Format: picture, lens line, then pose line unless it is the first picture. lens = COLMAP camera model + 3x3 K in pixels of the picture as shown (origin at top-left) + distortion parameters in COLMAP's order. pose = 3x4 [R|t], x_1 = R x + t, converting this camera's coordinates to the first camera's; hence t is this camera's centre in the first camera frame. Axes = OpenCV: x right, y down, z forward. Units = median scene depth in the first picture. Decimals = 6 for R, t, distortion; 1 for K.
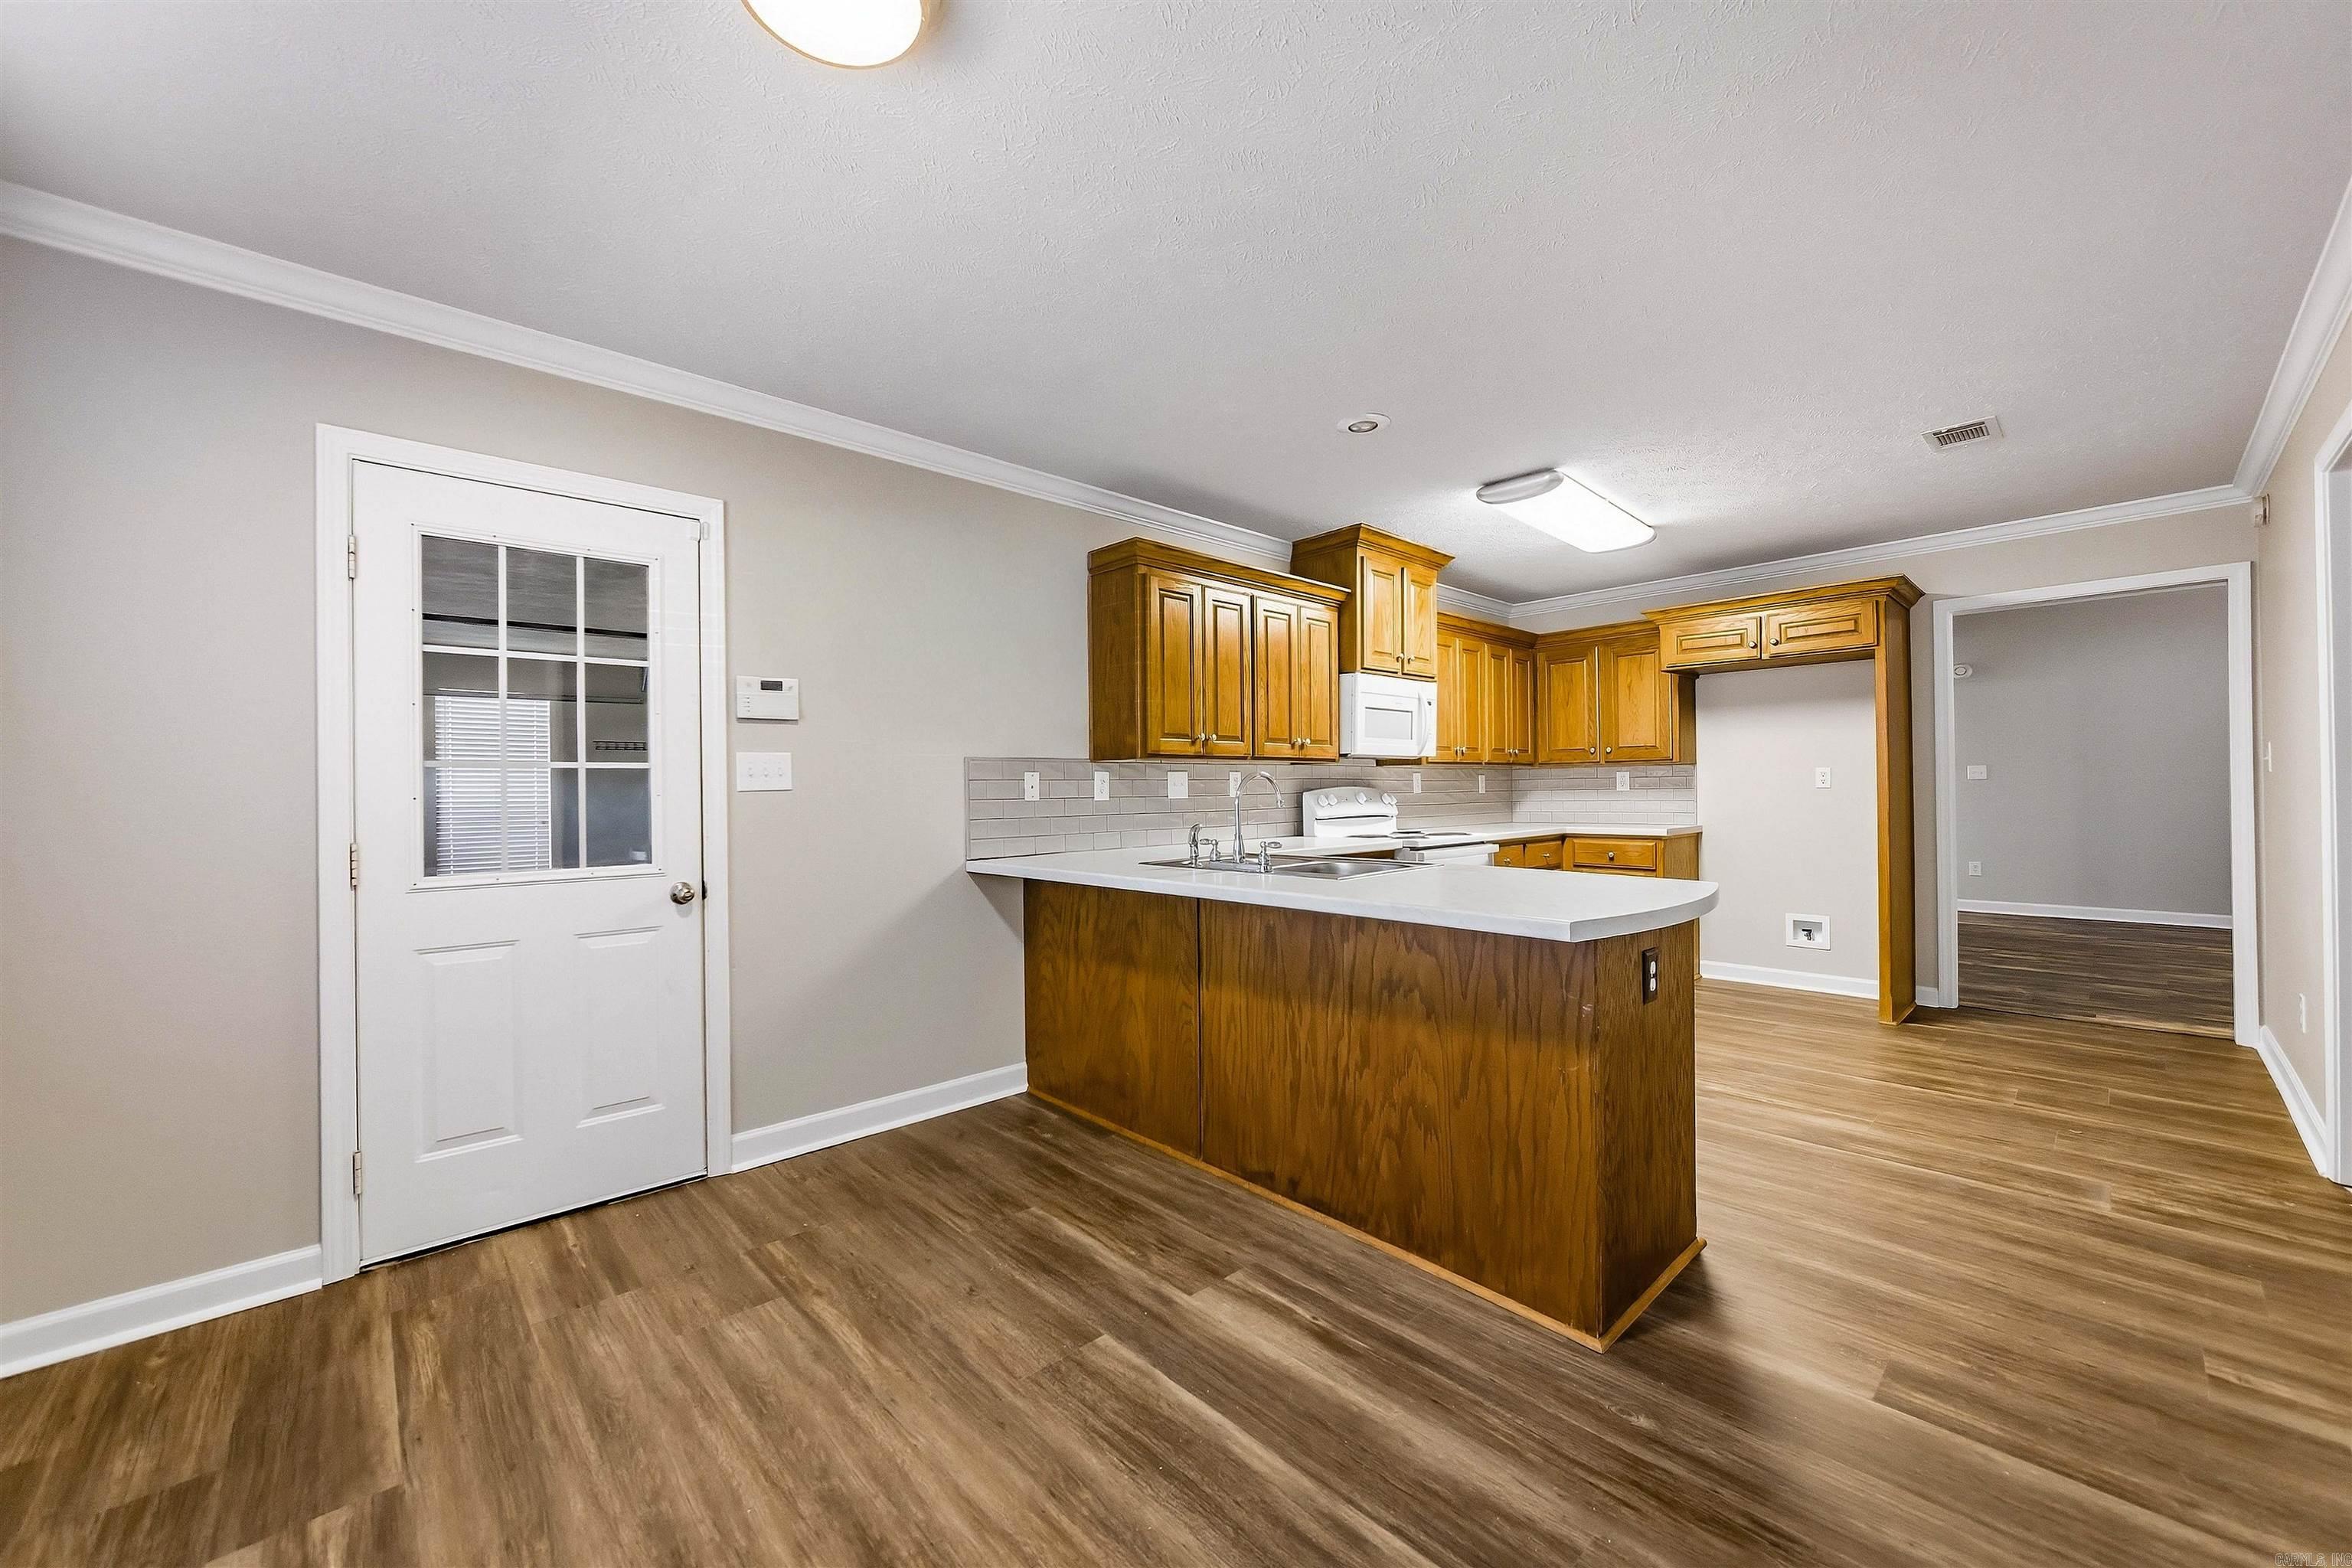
lens RADIAL K [[882.8, 0, 1168.4], [0, 882.8, 785.4], [0, 0, 1]] dist [-0.000804, 0.003399]
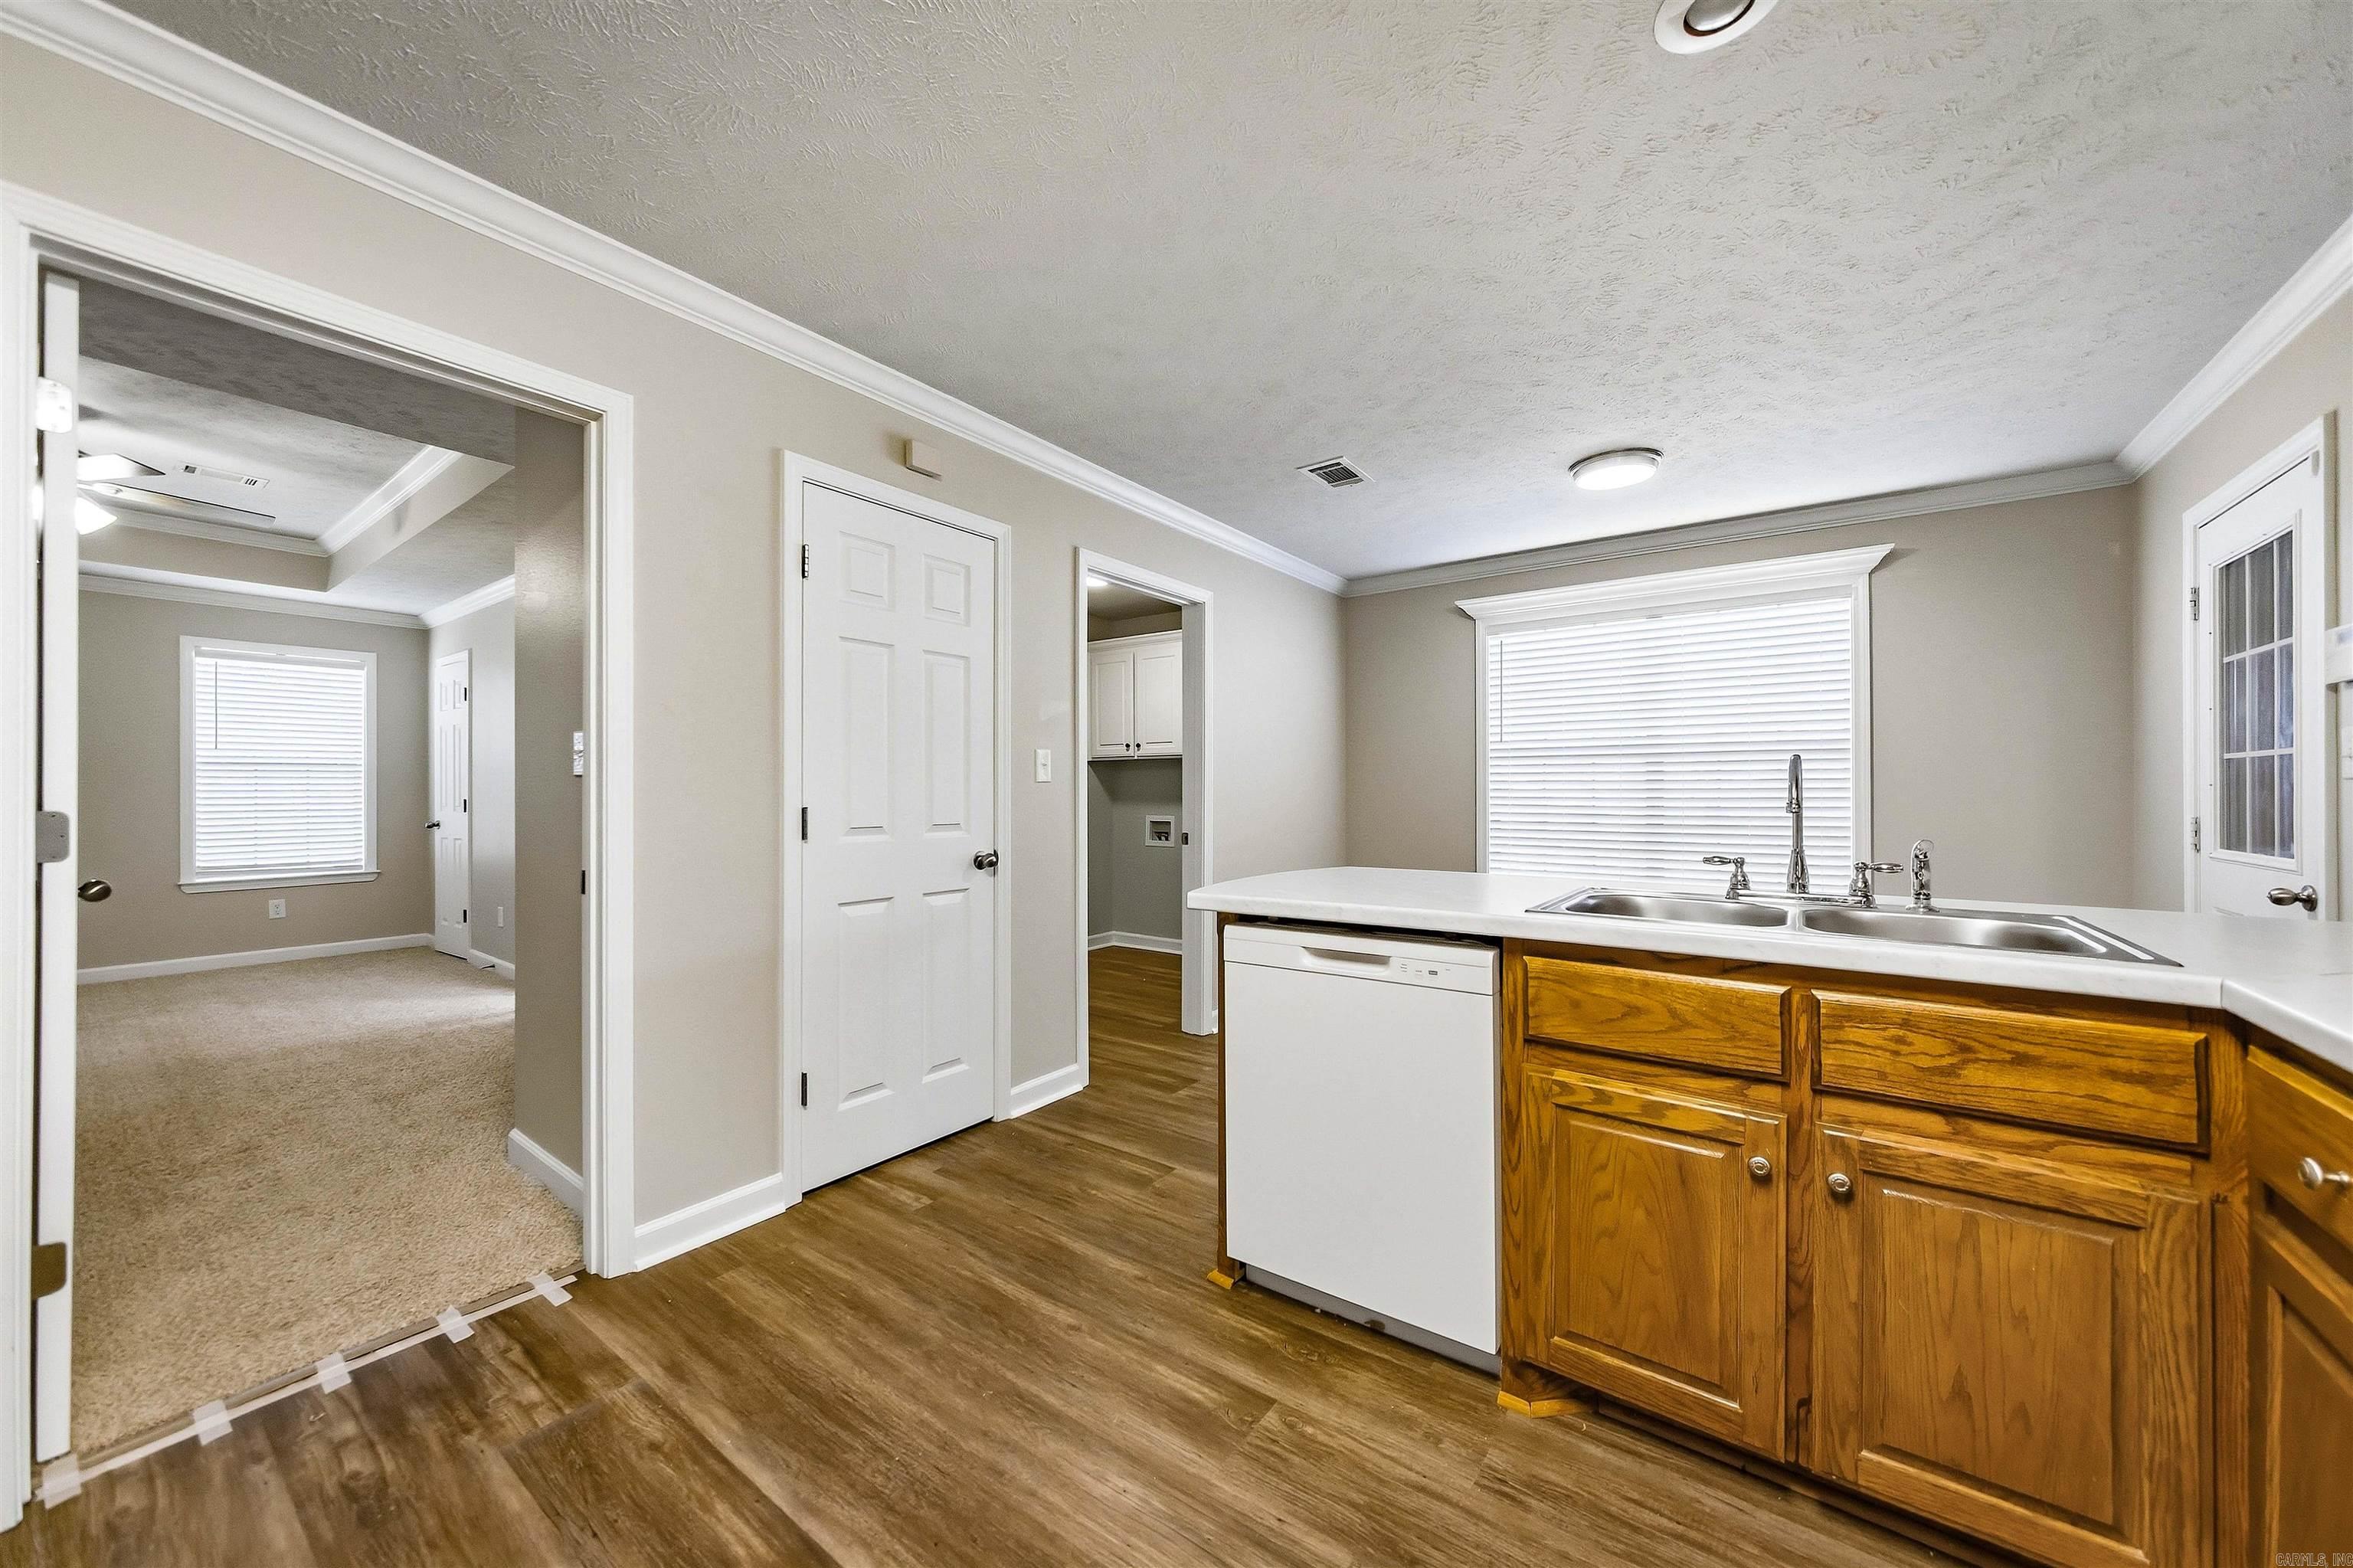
lens RADIAL K [[857.4, 0, 1182.9], [0, 857.4, 787.2], [0, 0, 1]] dist [-0.001976, -0.000081]
pose [[-0.980342, 0.011032, -0.196996, 0.413244], [0.012256, 0.999912, -0.004992, 0.003348], [0.196923, -0.007308, -0.980392, 0.967550]]
